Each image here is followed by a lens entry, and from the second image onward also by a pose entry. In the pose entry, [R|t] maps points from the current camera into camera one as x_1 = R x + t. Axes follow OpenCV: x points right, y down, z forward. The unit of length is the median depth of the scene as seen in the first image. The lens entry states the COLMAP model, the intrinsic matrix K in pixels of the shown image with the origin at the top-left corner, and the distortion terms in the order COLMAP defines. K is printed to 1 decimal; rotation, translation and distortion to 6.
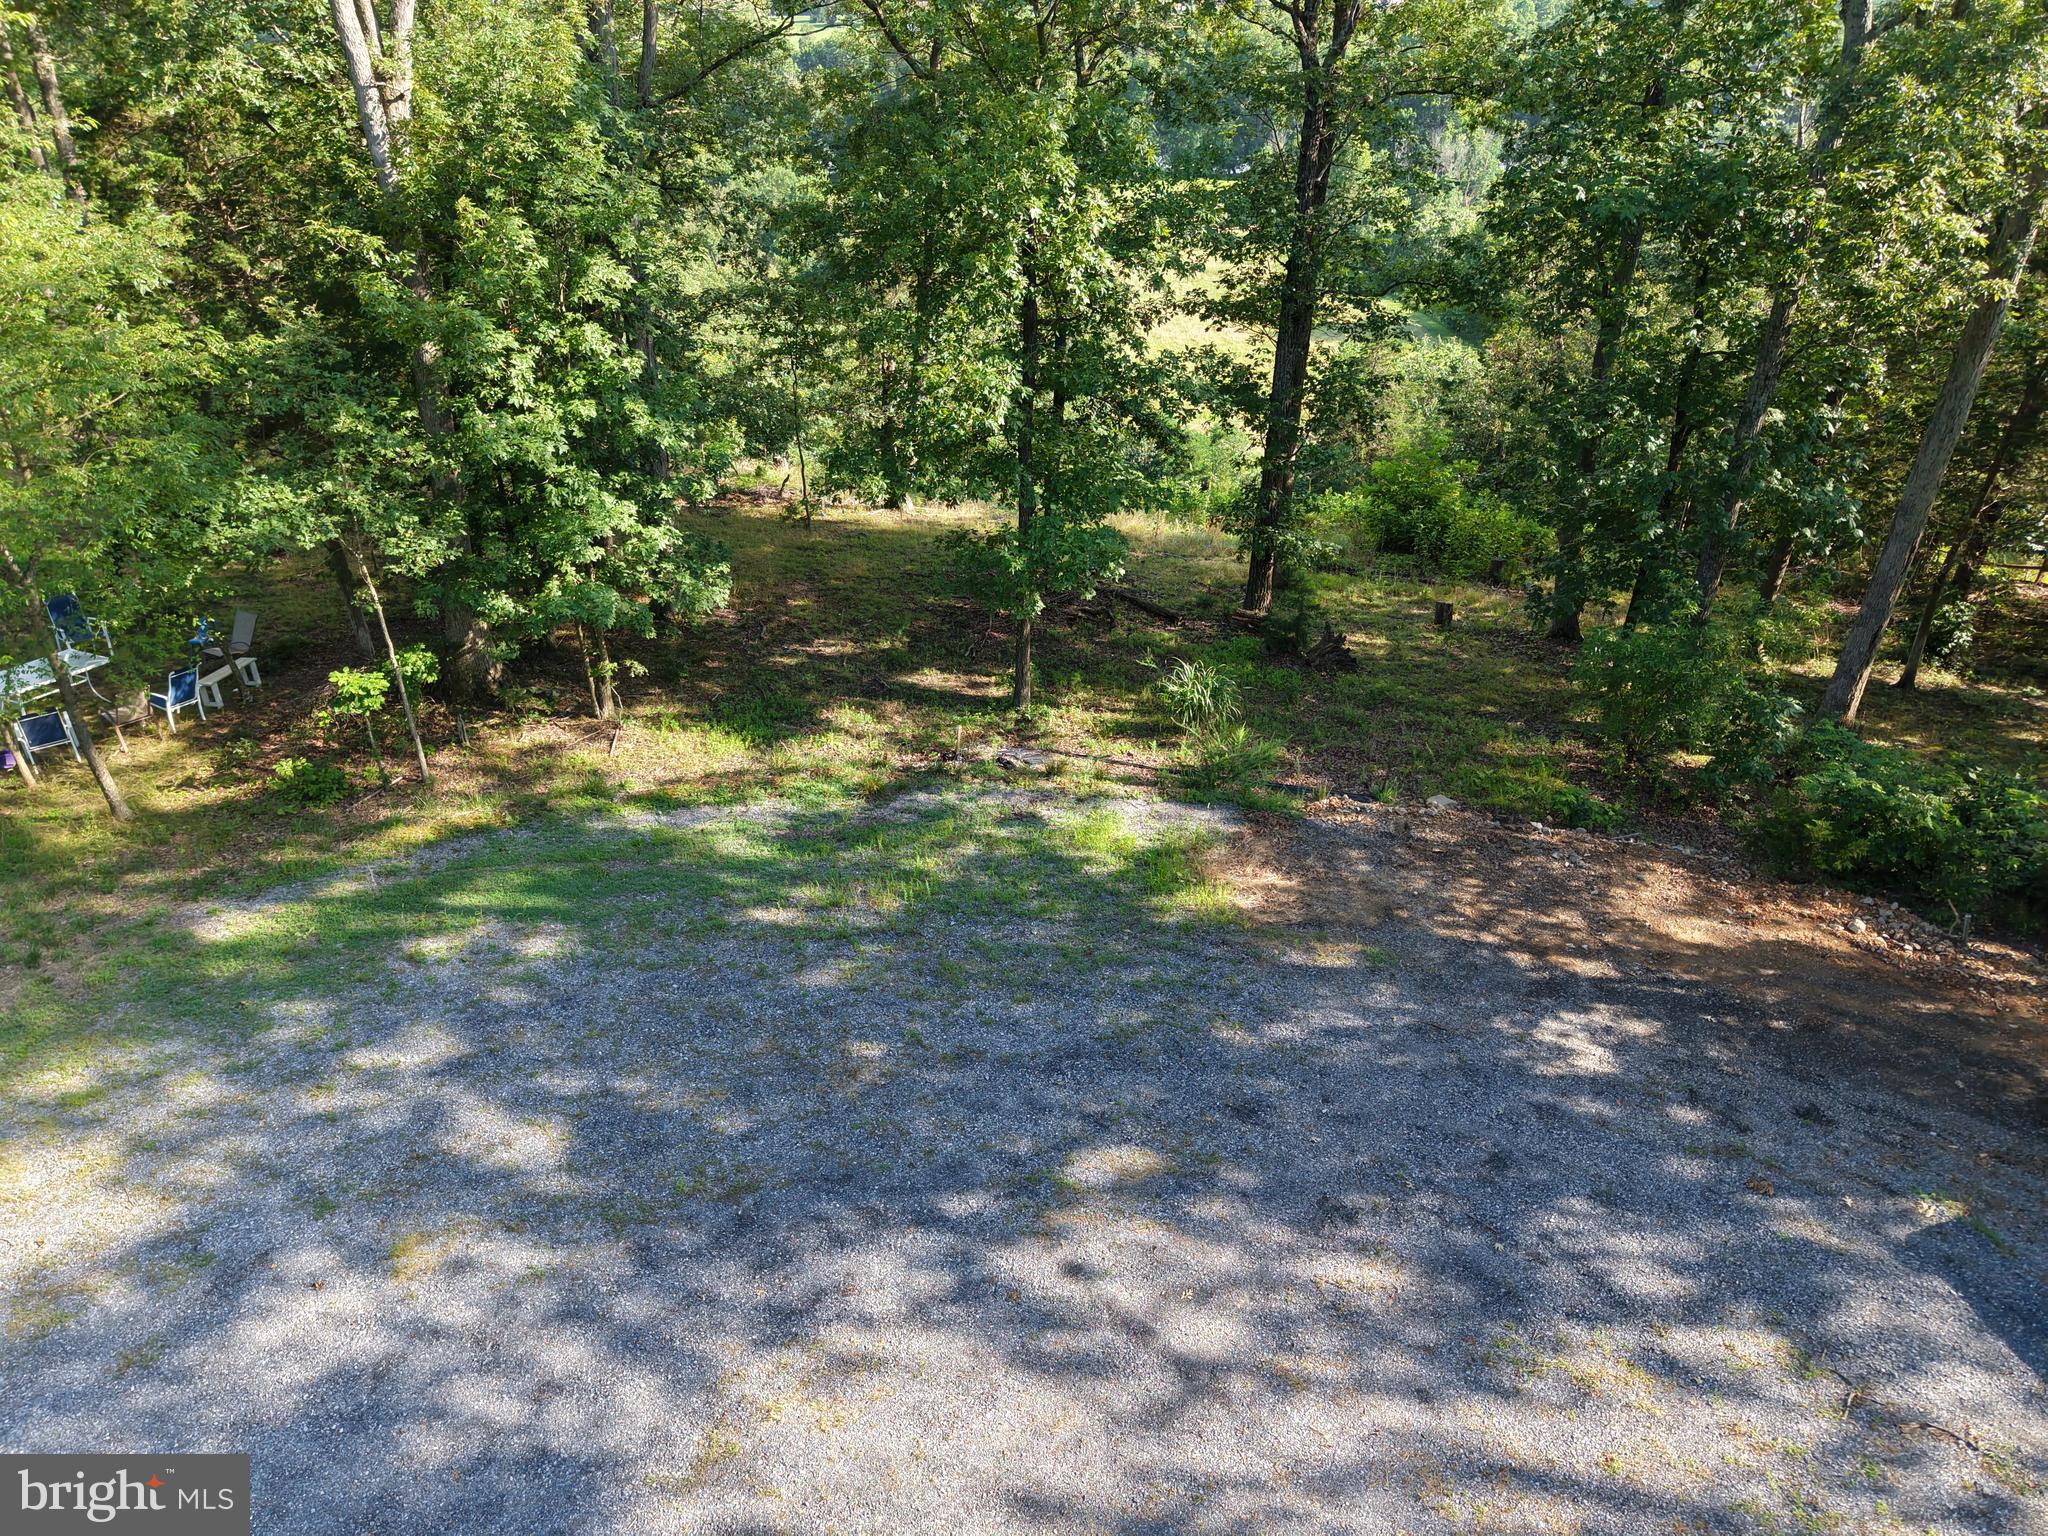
lens RADIAL K [[1370.5, 0, 1024.0], [0, 1370.5, 768.0], [0, 0, 1]] dist [0.025709, -0.030086]
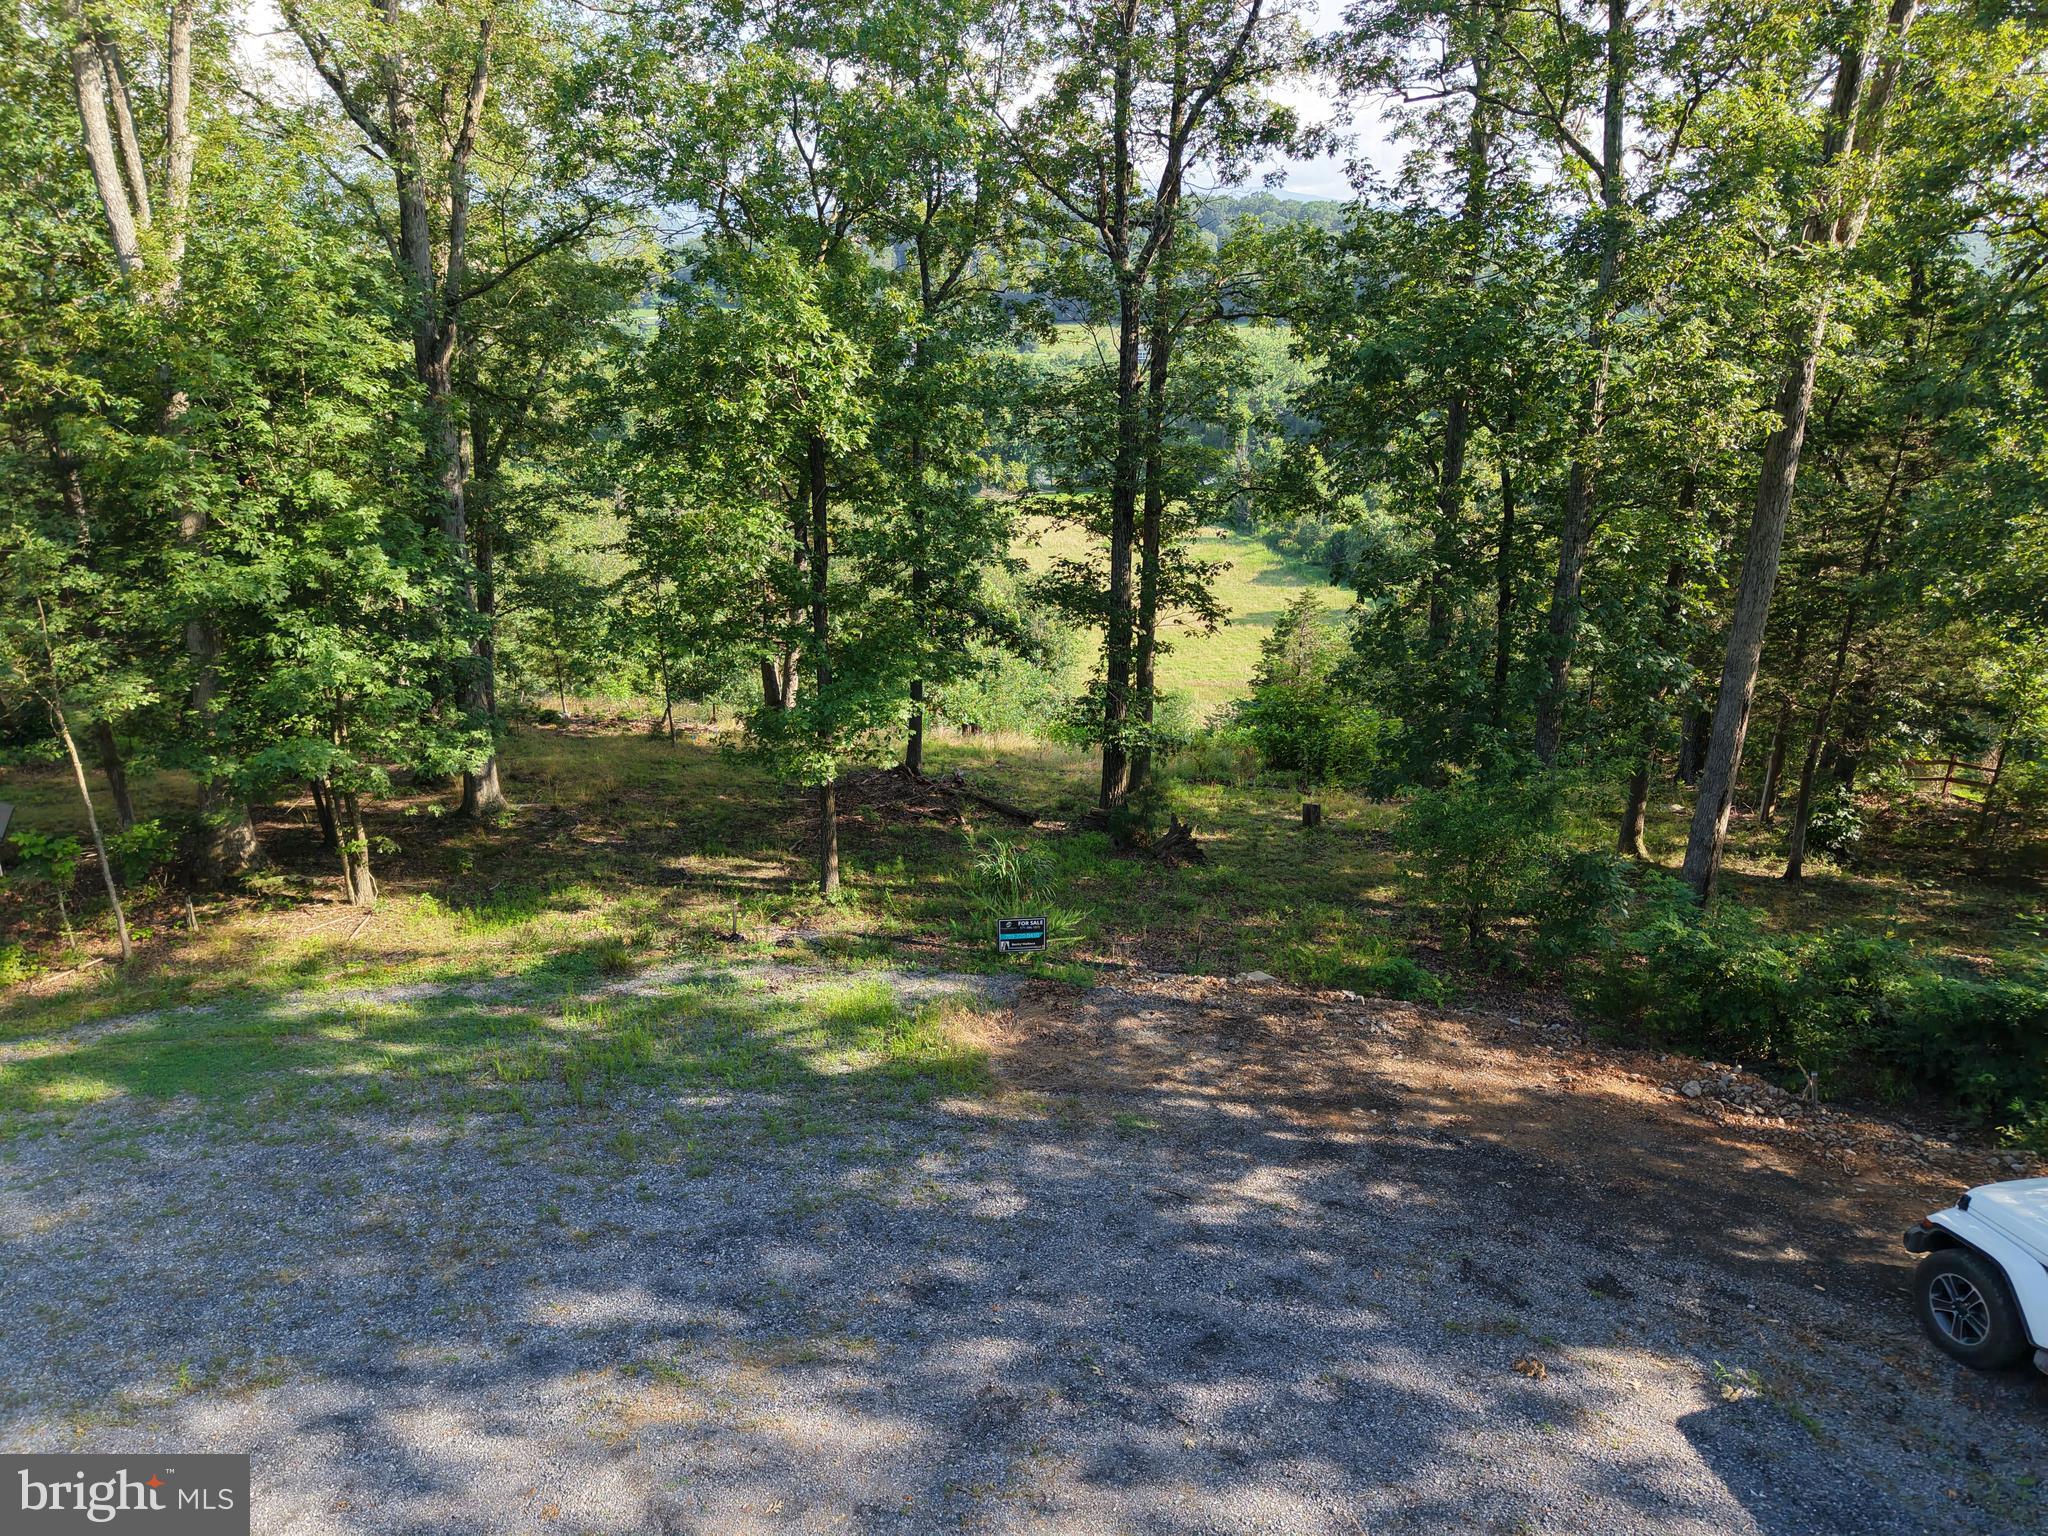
lens RADIAL K [[1370.5, 0, 1024.0], [0, 1370.5, 768.0], [0, 0, 1]] dist [0.025709, -0.030086]
pose [[0.999941, -0.010575, 0.002497, 0.167570], [0.010864, 0.977507, -0.210622, 0.088388], [-0.000213, 0.210637, 0.977564, 0.093381]]
